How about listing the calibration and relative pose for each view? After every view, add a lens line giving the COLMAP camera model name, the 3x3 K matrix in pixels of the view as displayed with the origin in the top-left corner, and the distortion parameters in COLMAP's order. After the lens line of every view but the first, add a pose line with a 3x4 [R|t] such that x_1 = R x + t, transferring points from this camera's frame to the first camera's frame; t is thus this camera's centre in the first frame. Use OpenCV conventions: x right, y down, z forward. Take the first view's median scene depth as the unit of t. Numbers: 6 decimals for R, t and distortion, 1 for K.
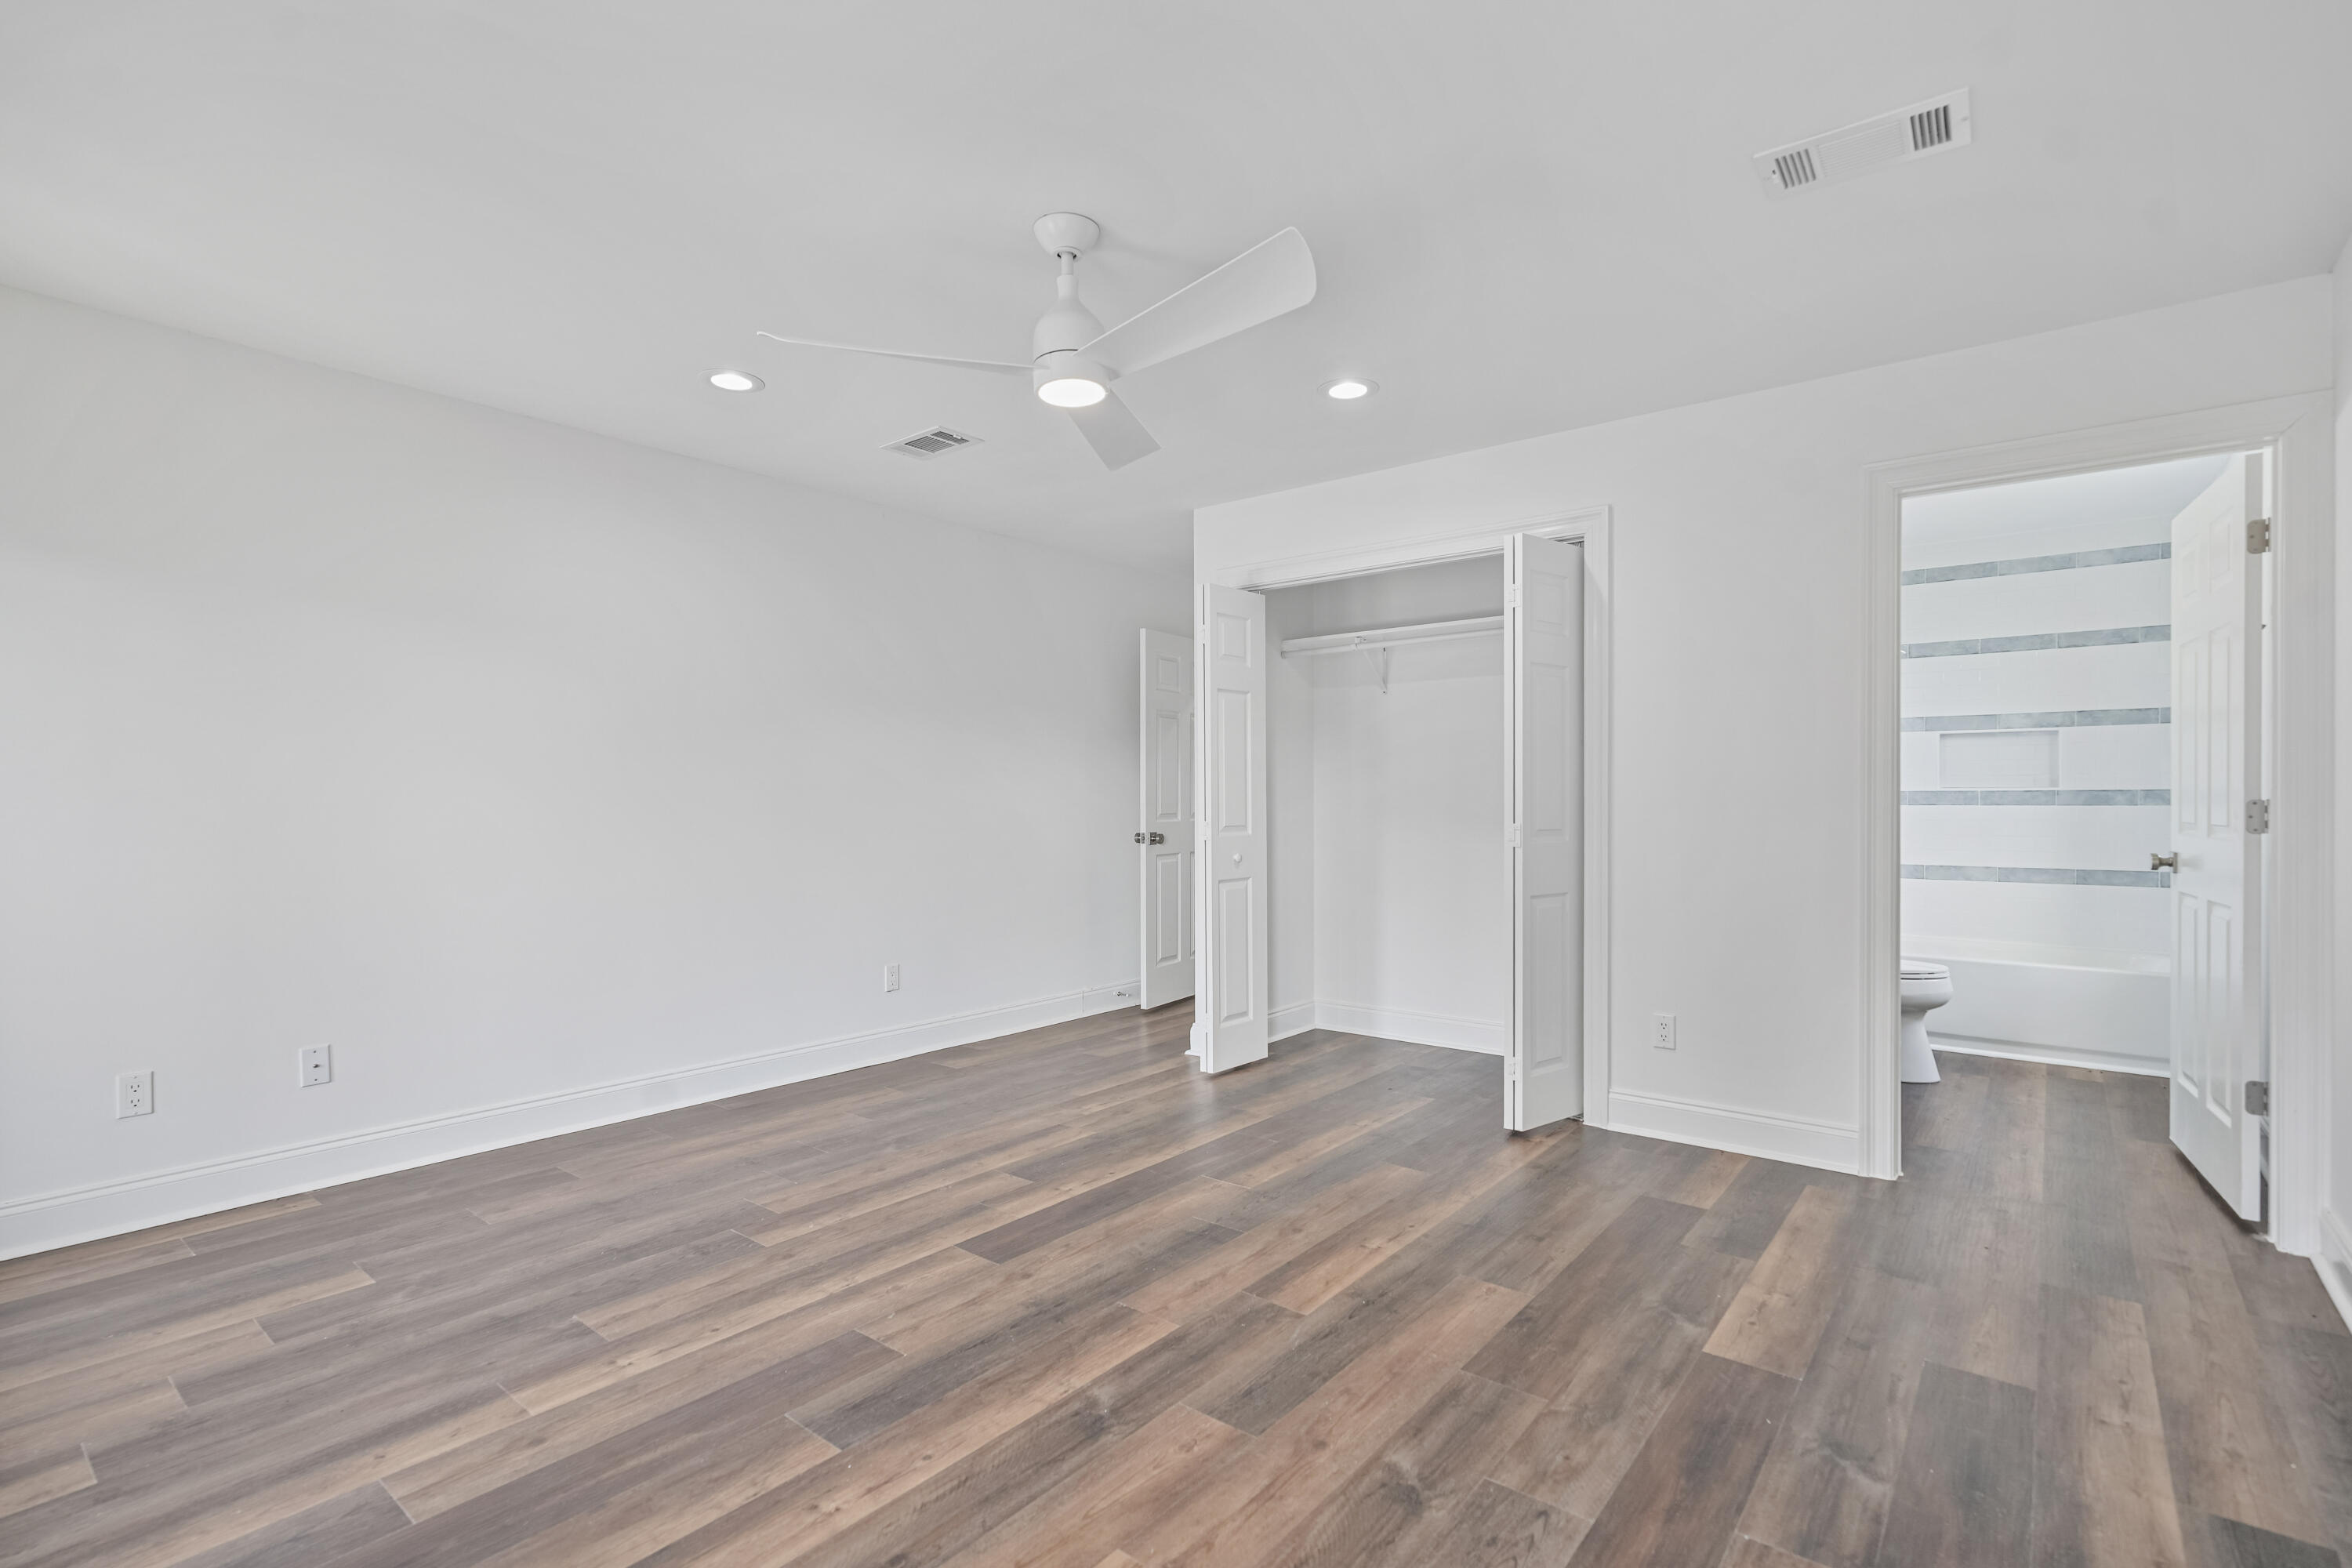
lens RADIAL K [[1074.8, 0, 1136.7], [0, 1074.8, 809.1], [0, 0, 1]] dist [-0.012270, 0.002570]
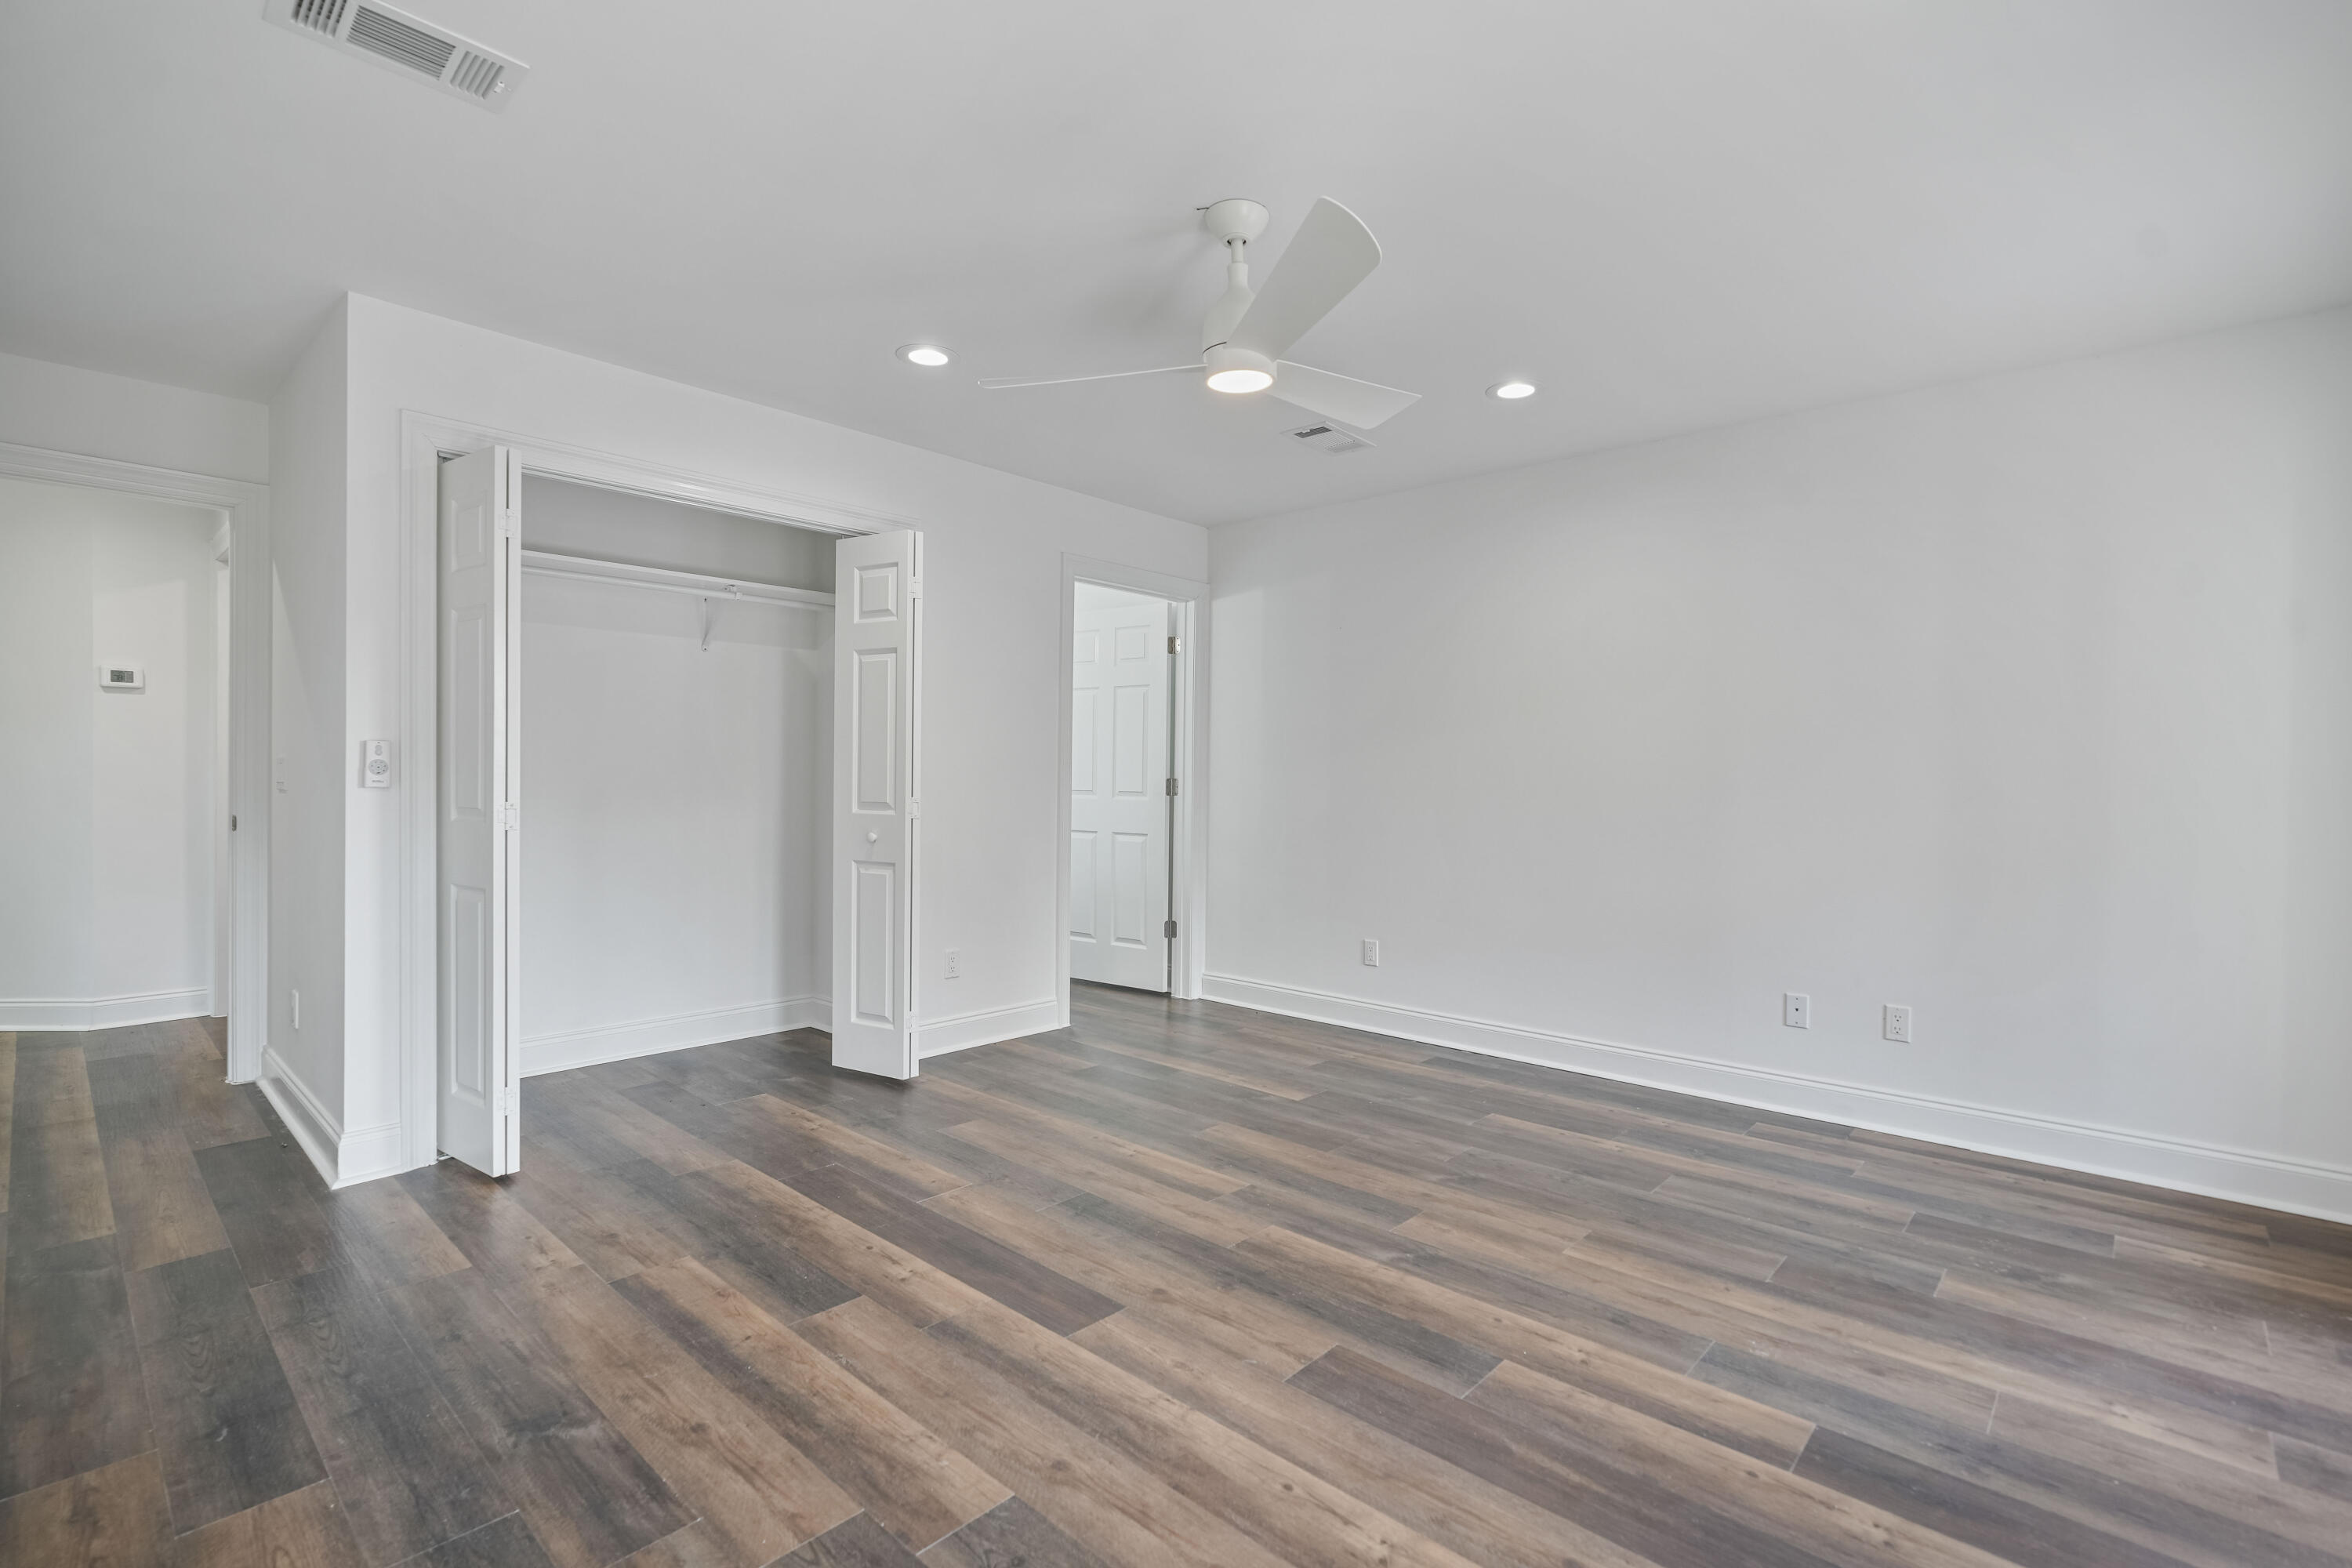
lens RADIAL K [[1074.8, 0, 1239.9], [0, 1074.8, 764.7], [0, 0, 1]] dist [-0.012270, 0.002570]
pose [[0.019928, 0.013532, 0.999710, -1.057735], [-0.002585, 0.999906, -0.013483, -0.002393], [-0.999798, -0.002316, 0.019961, 0.945873]]
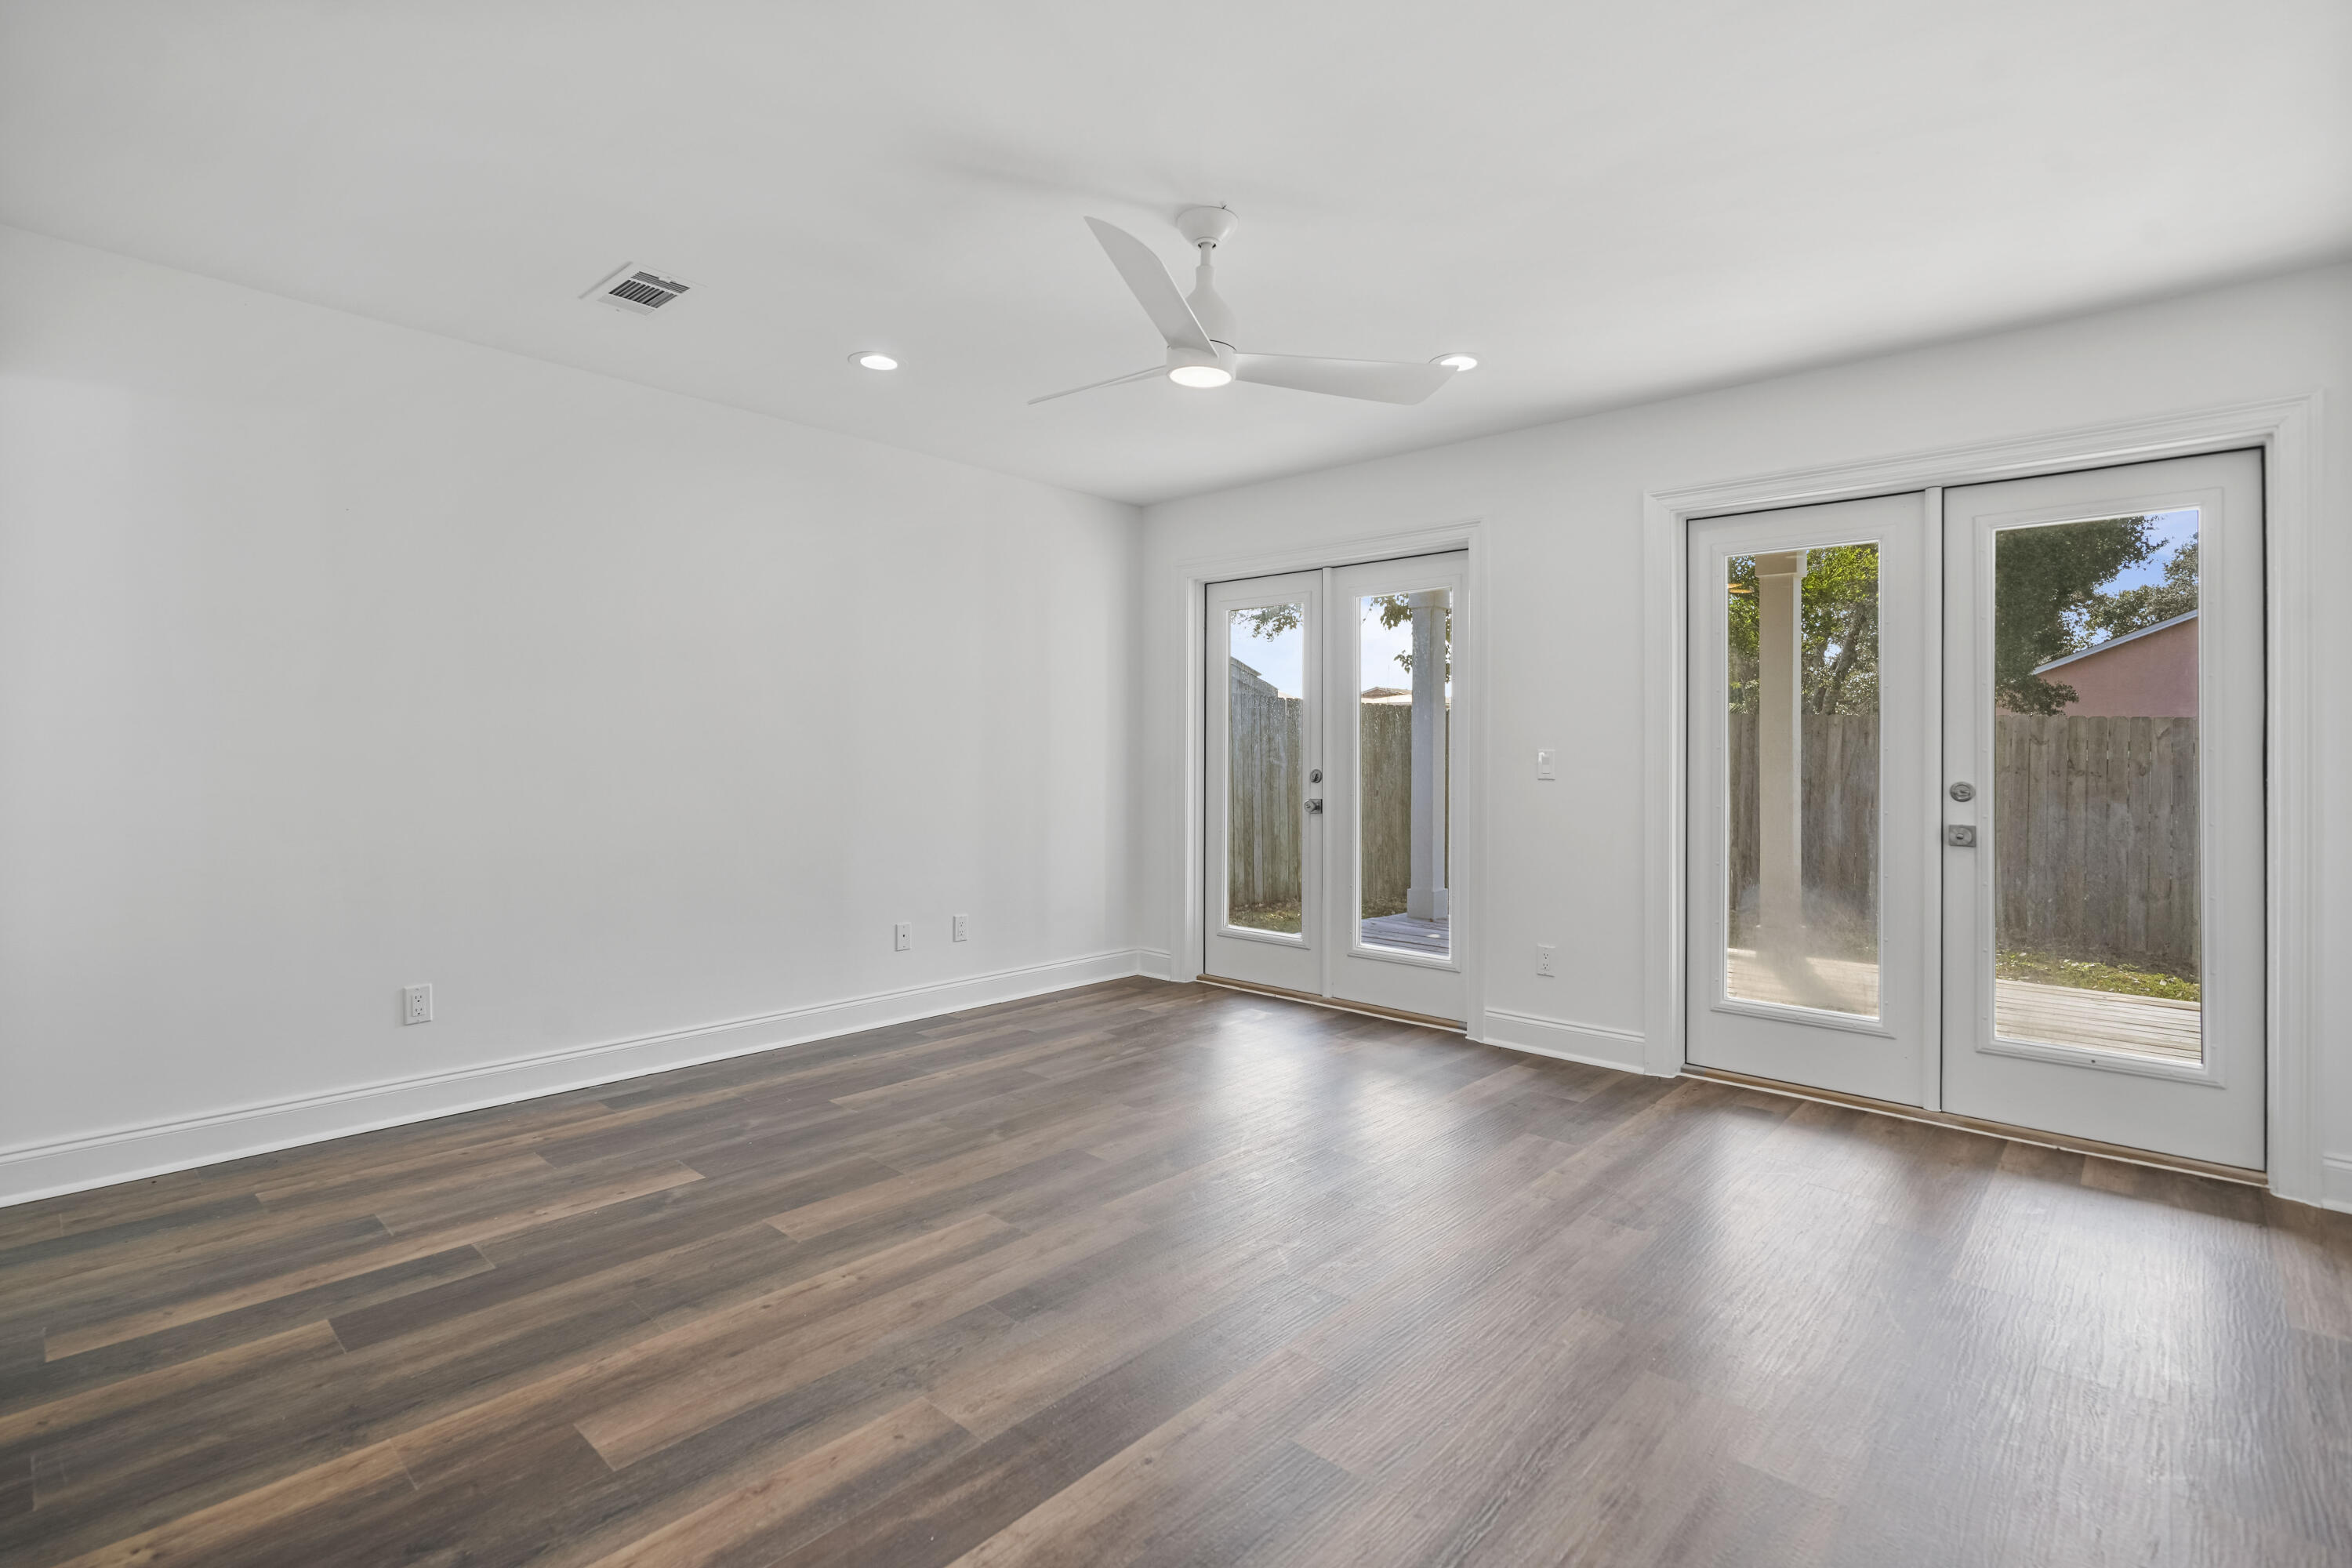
lens RADIAL K [[1074.8, 0, 1127.9], [0, 1074.8, 723.1], [0, 0, 1]] dist [-0.012270, 0.002570]
pose [[-0.997221, -0.003373, 0.074418, -0.068574], [-0.004654, 0.999844, -0.017054, -0.022226], [-0.074349, -0.017353, -0.997081, 2.026808]]
